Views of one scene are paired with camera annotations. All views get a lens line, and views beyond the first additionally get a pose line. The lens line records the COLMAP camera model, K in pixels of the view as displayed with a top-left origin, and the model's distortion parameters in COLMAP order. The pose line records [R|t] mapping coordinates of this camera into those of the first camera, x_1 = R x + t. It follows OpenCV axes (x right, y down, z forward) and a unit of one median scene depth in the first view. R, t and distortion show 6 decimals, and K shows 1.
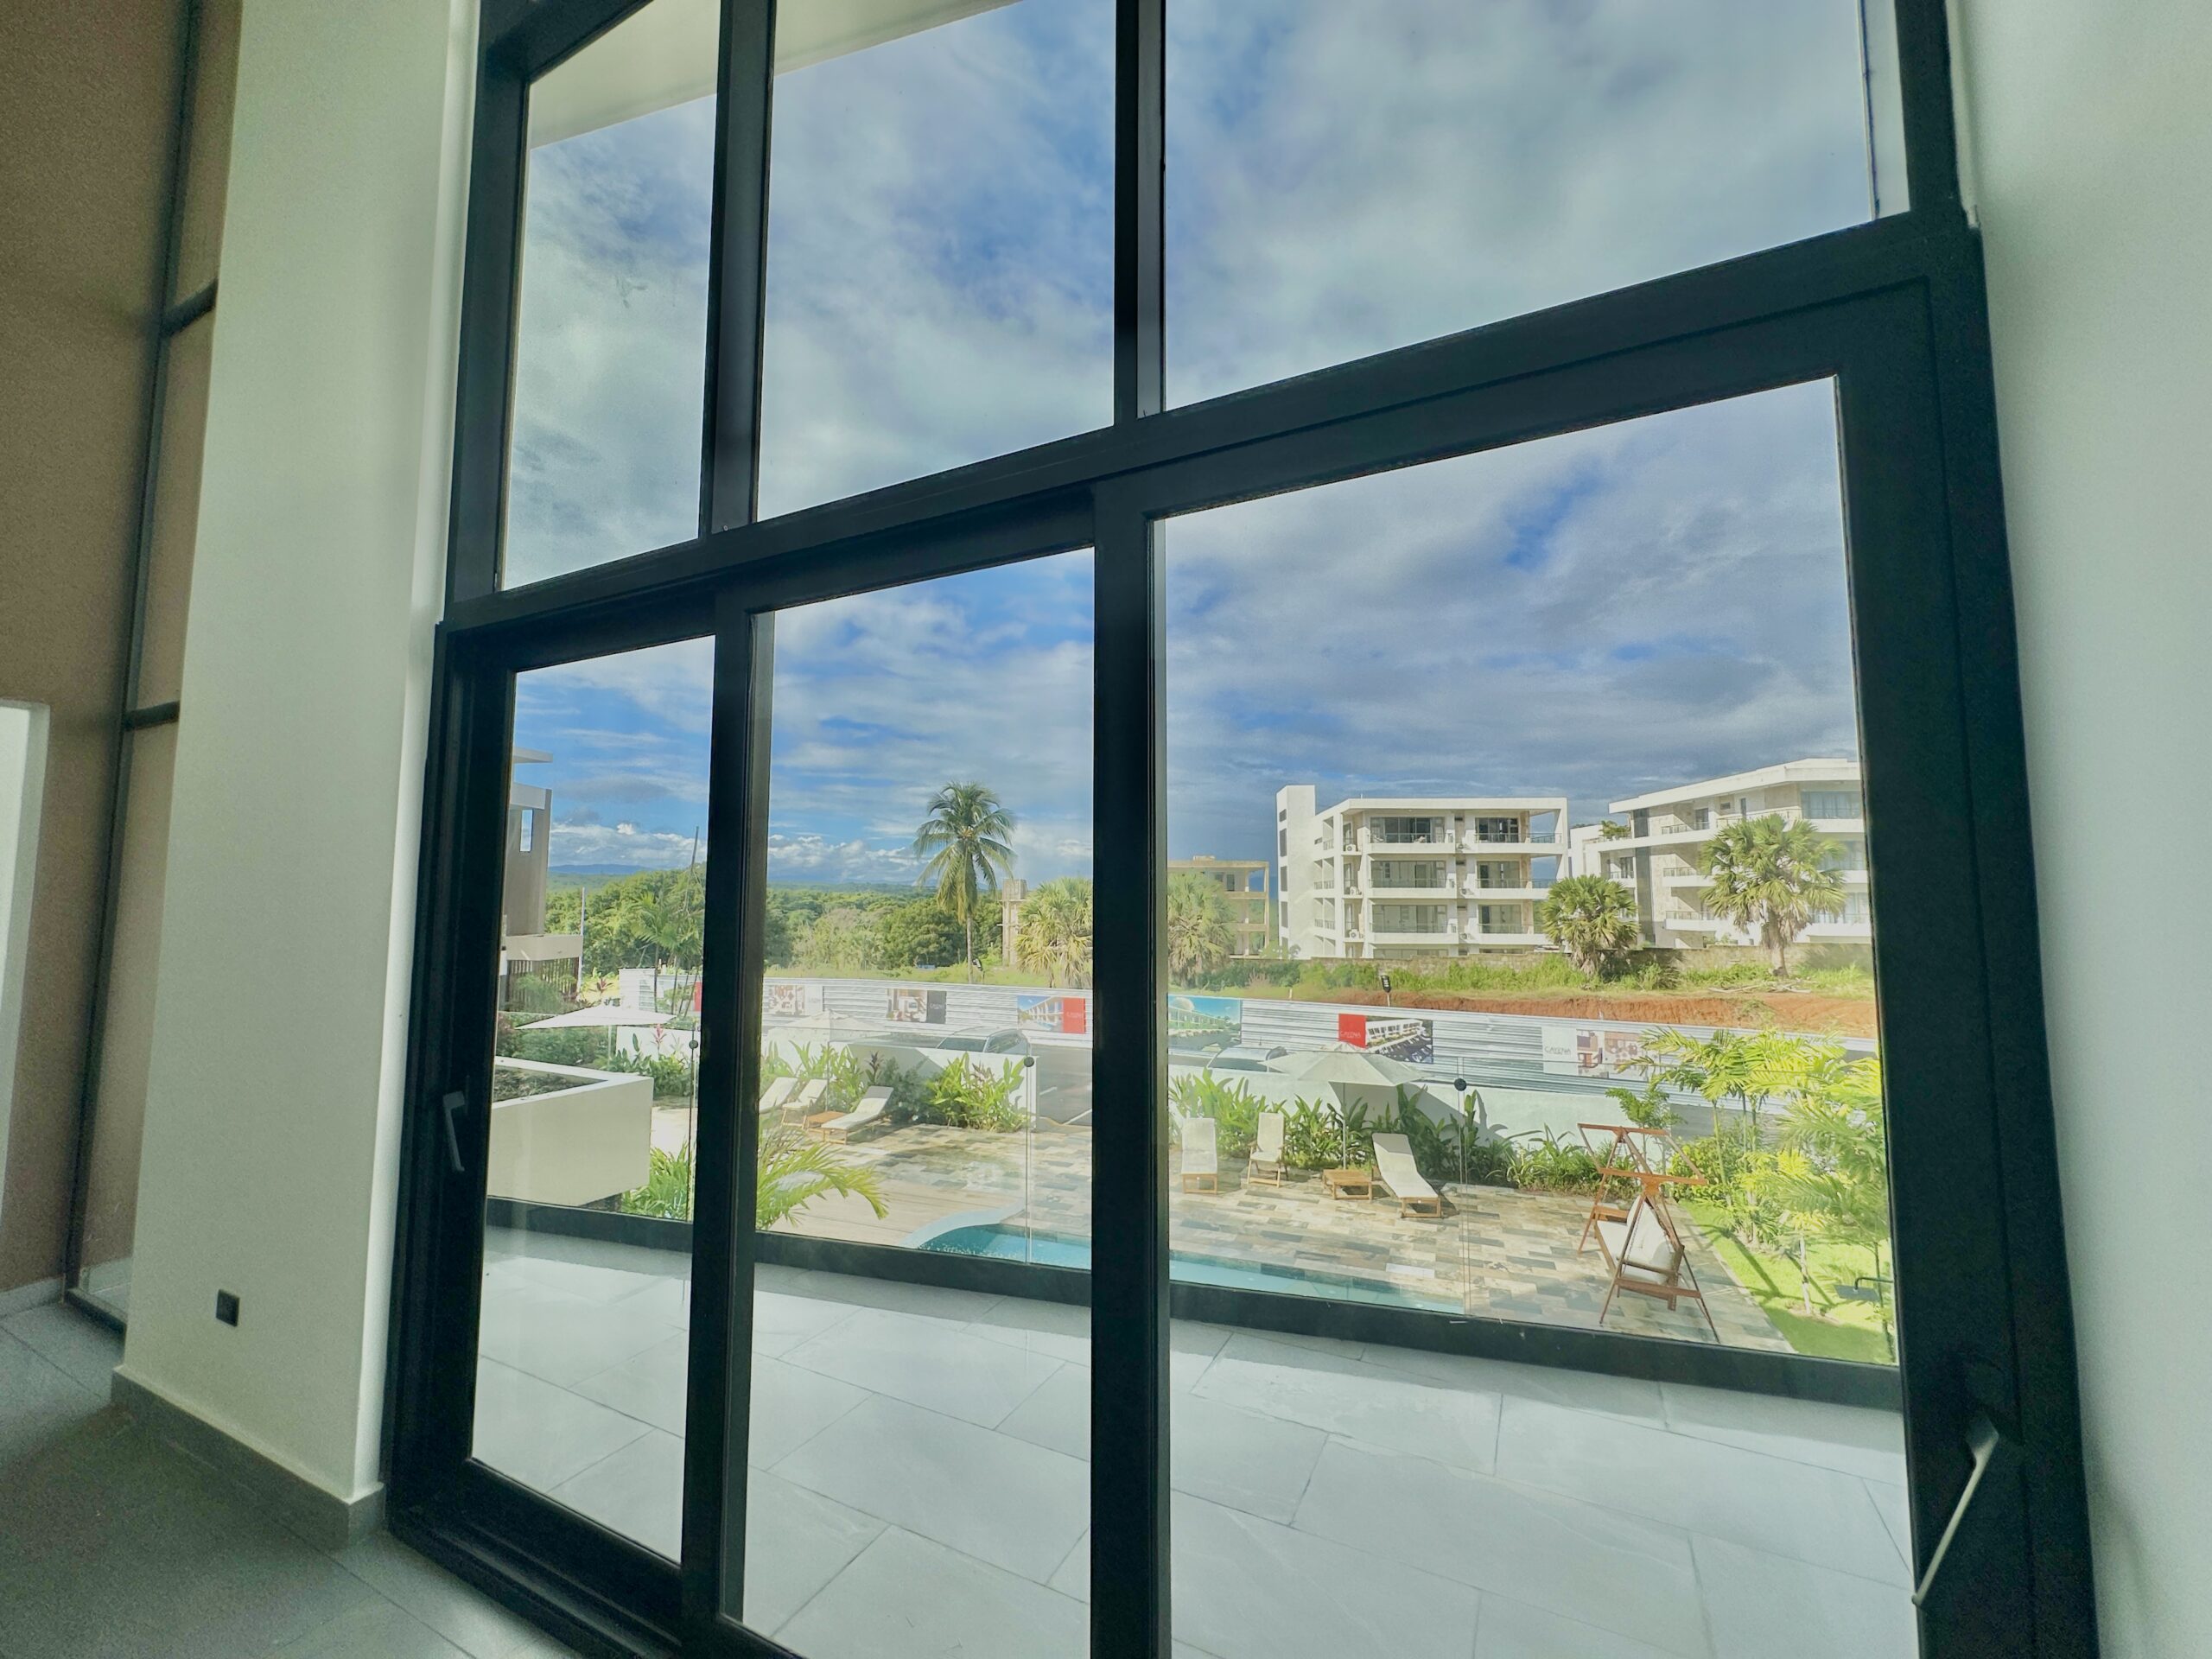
lens RADIAL K [[885.6, 0, 1109.4], [0, 885.6, 834.7], [0, 0, 1]] dist [-0.002054, -0.000133]
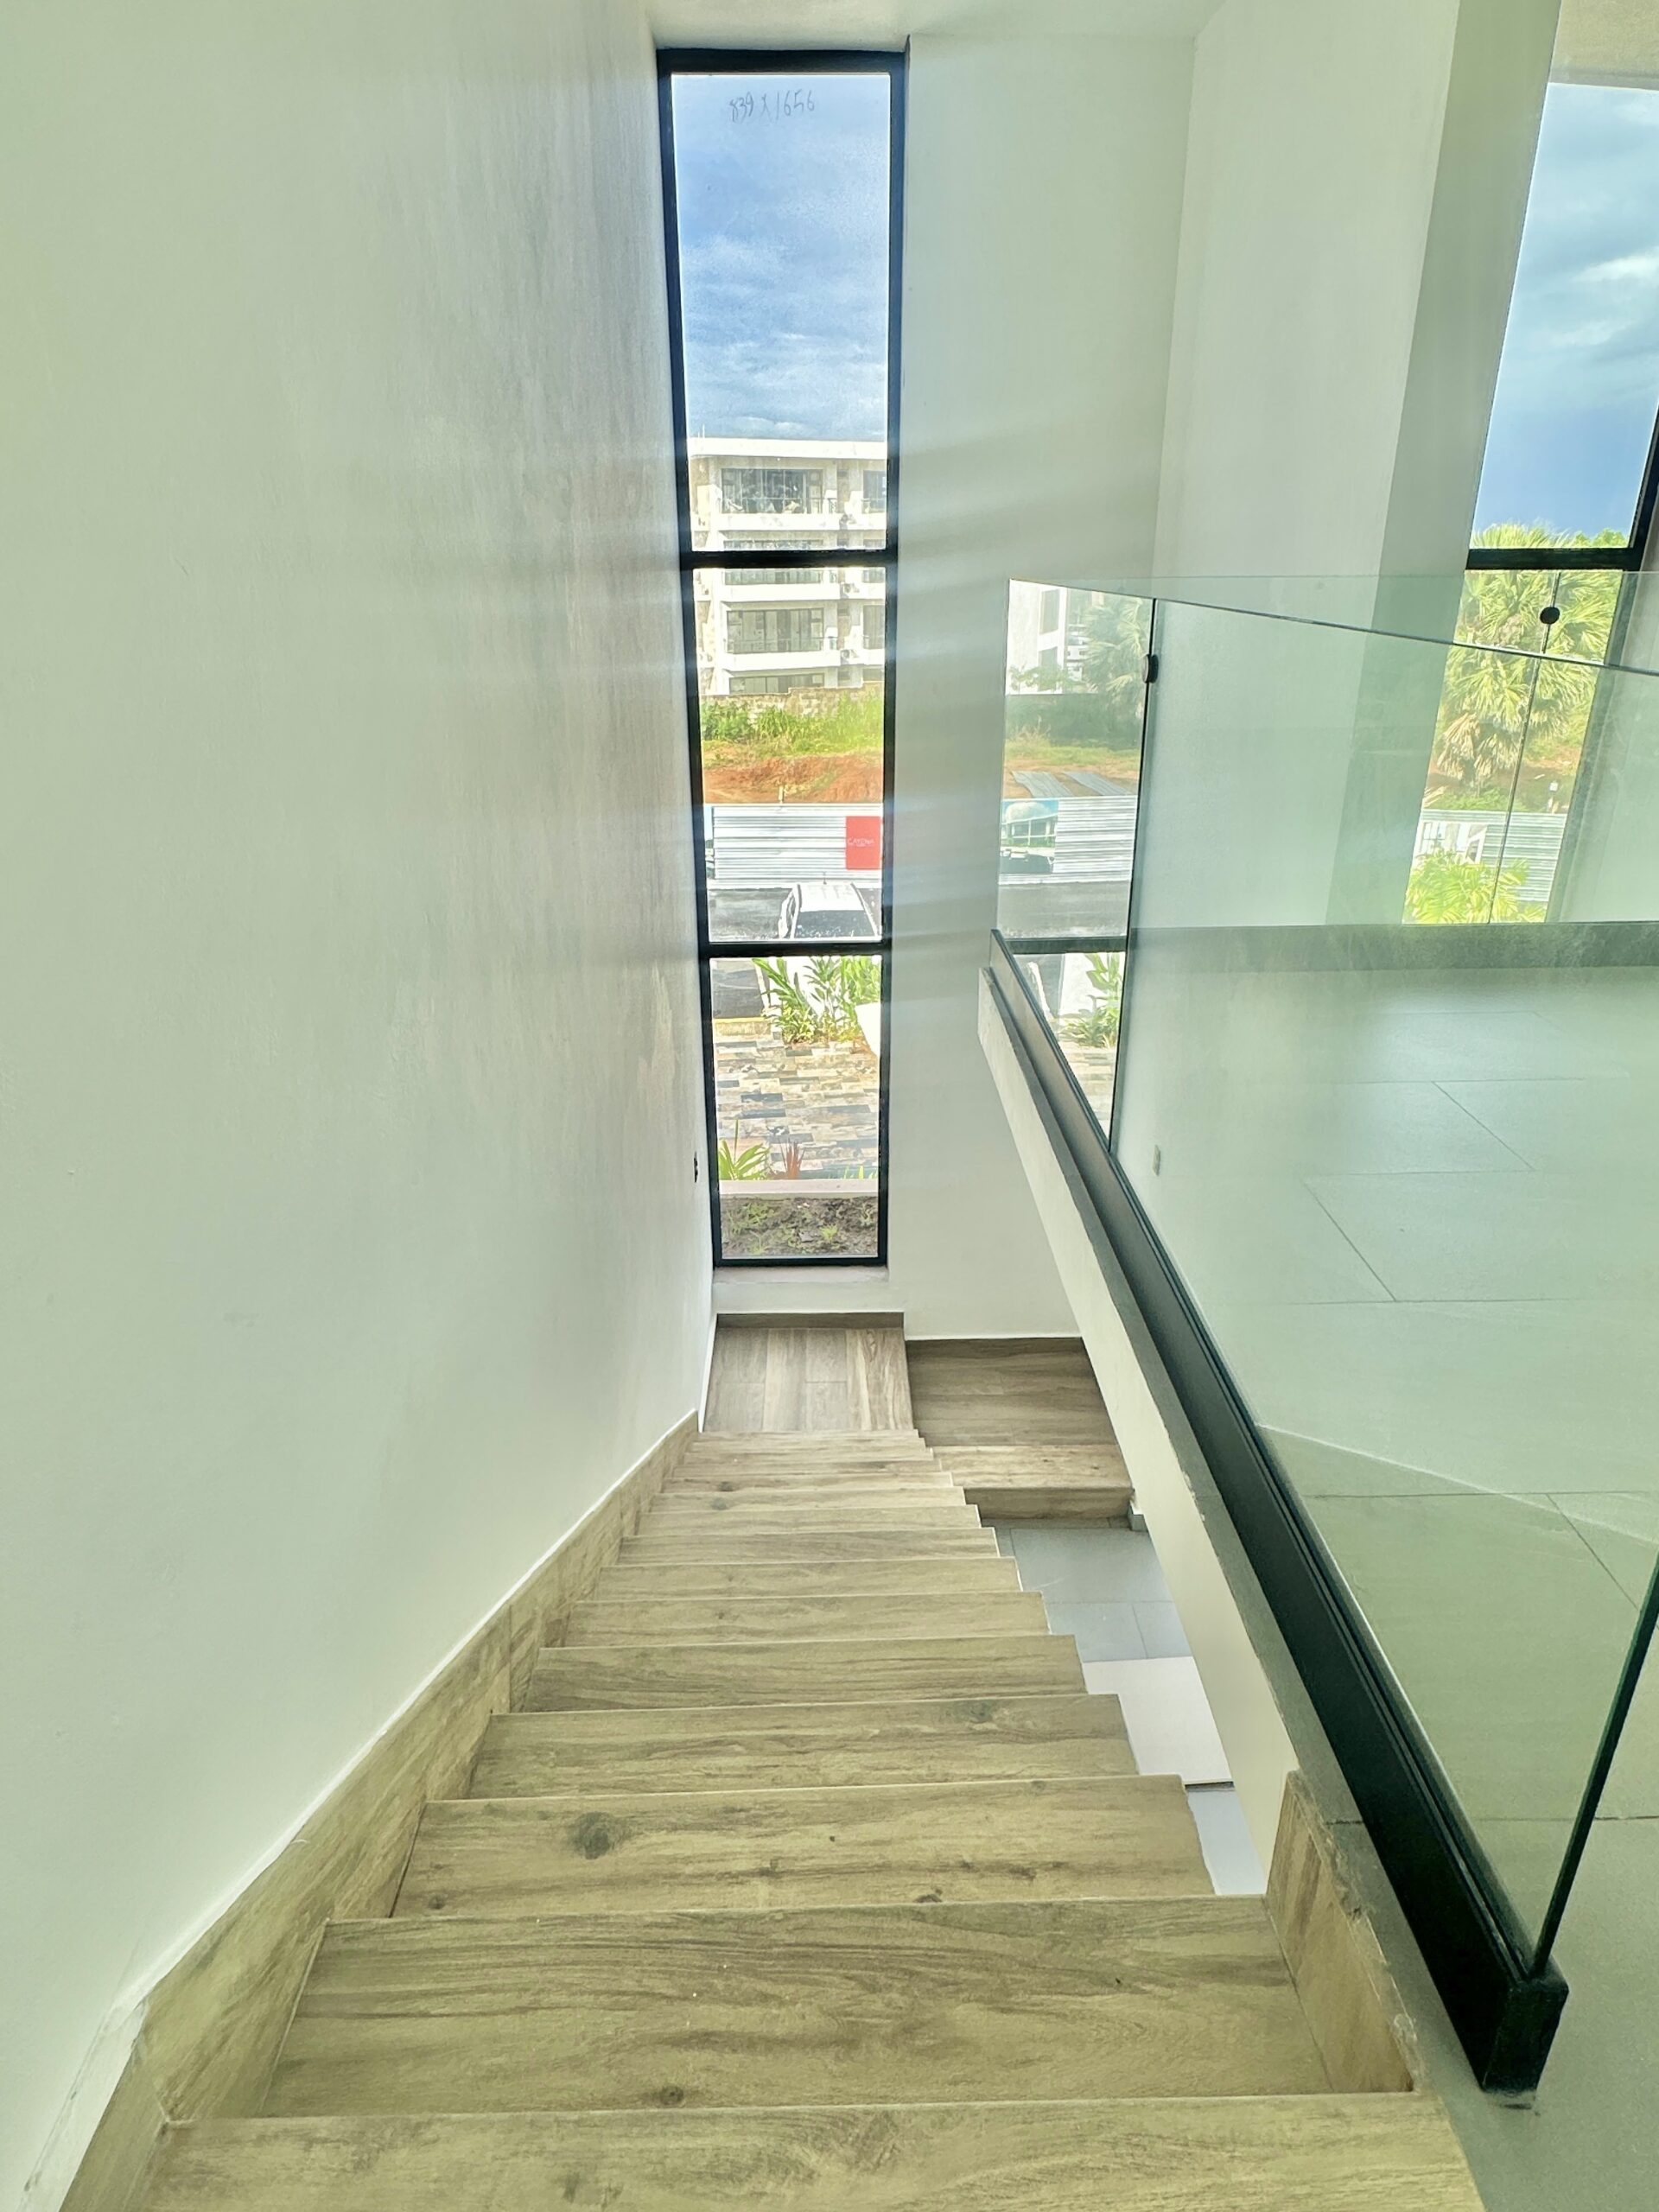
lens RADIAL K [[1317.9, 0, 832.8], [0, 1317.9, 1112.9], [0, 0, 1]] dist [0.002532, 0.000122]
pose [[0.883557, -0.193555, 0.426454, -0.142971], [-0.026445, 0.888524, 0.458067, -0.045810], [-0.467576, -0.416006, 0.779943, 0.003824]]
